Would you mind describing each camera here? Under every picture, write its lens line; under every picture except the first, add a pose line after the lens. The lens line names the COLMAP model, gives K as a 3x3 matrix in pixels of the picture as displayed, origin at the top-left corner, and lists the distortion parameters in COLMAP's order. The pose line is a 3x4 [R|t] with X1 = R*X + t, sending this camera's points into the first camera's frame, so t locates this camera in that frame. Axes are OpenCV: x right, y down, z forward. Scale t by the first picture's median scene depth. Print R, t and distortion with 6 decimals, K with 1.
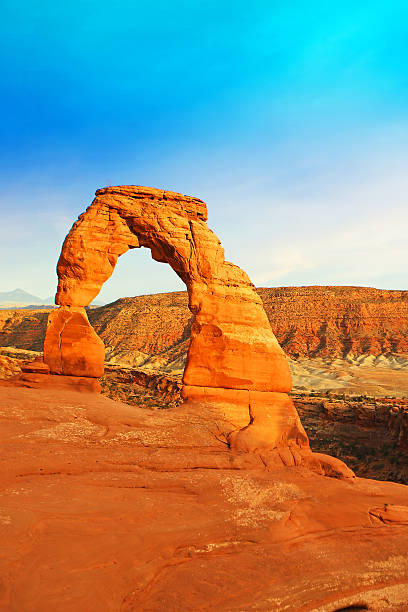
lens RADIAL K [[662.3, 0, 337.4], [0, 662.3, 302.8], [0, 0, 1]] dist [-0.071301, 0.000000]
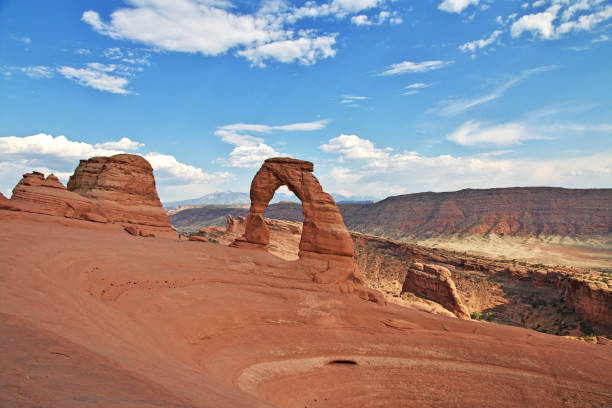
lens RADIAL K [[413.4, 0, 308.4], [0, 413.4, 203.4], [0, 0, 1]] dist [-0.077078, 0.023792]
pose [[0.869366, -0.004544, -0.494147, 0.451559], [0.009459, 0.999928, 0.007447, -0.035499], [0.494078, -0.011149, 0.869346, -0.145003]]
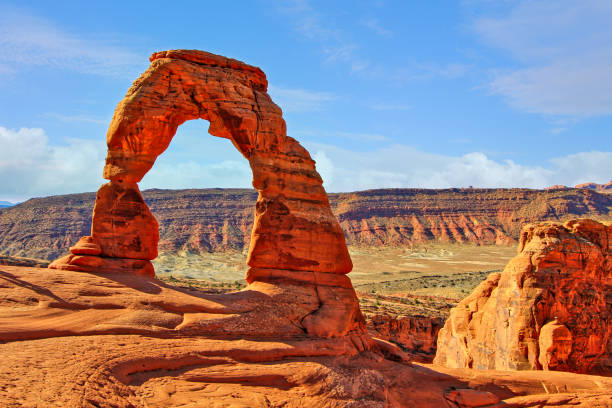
lens RADIAL K [[582.9, 0, 303.6], [0, 582.9, 198.8], [0, 0, 1]] dist [0.012021, 0.000000]
pose [[0.993015, 0.003442, 0.117940, -0.253602], [-0.002385, 0.999956, -0.009103, 0.036016], [-0.117966, 0.008759, 0.992979, 0.170842]]
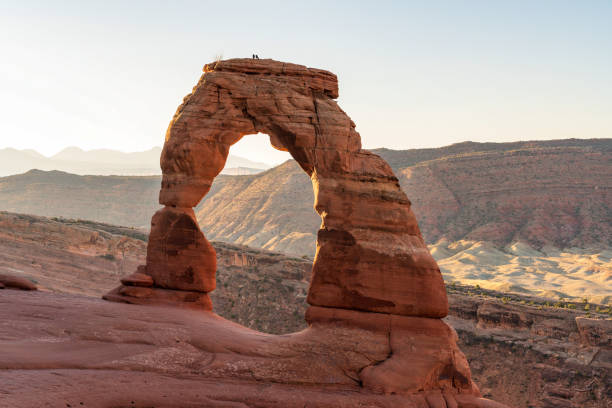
lens RADIAL K [[960.4, 0, 300.0], [0, 960.4, 201.3], [0, 0, 1]] dist [0.060445, 0.000000]
pose [[0.952421, 0.004270, -0.304757, 0.114501], [0.007264, 0.999300, 0.036704, -0.045038], [0.304700, -0.037172, 0.951723, -0.116429]]
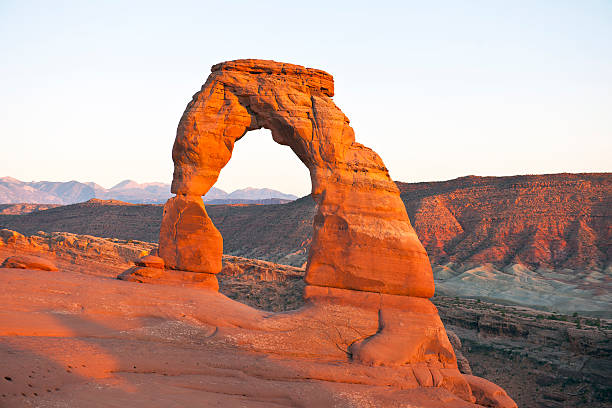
lens RADIAL K [[834.5, 0, 308.5], [0, 834.5, 203.5], [0, 0, 1]] dist [0.140218, 0.000000]
pose [[0.946392, -0.000244, -0.323021, 0.130202], [0.003013, 0.999963, 0.008071, 0.008021], [0.323007, -0.008612, 0.946357, -0.050911]]
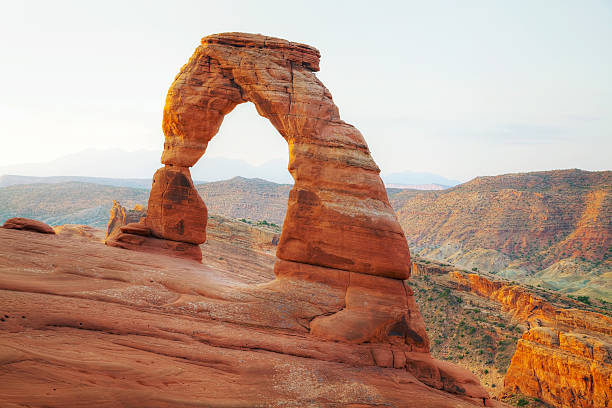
lens RADIAL K [[916.5, 0, 299.9], [0, 916.5, 202.9], [0, 0, 1]] dist [0.195897, 0.000000]
pose [[0.870003, 0.043898, -0.491088, 0.391293], [-0.035260, 0.999018, 0.026836, 0.016323], [0.491784, -0.006032, 0.870696, -0.051923]]
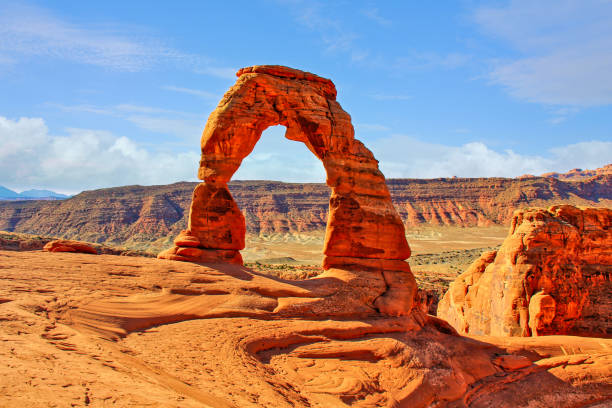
lens RADIAL K [[509.2, 0, 301.7], [0, 509.2, 199.1], [0, 0, 1]] dist [-0.166157, 0.113660]
pose [[0.994960, -0.010826, 0.099687, -0.350289], [0.009731, 0.999887, 0.011460, 0.024963], [-0.099800, -0.010432, 0.994953, 0.195084]]
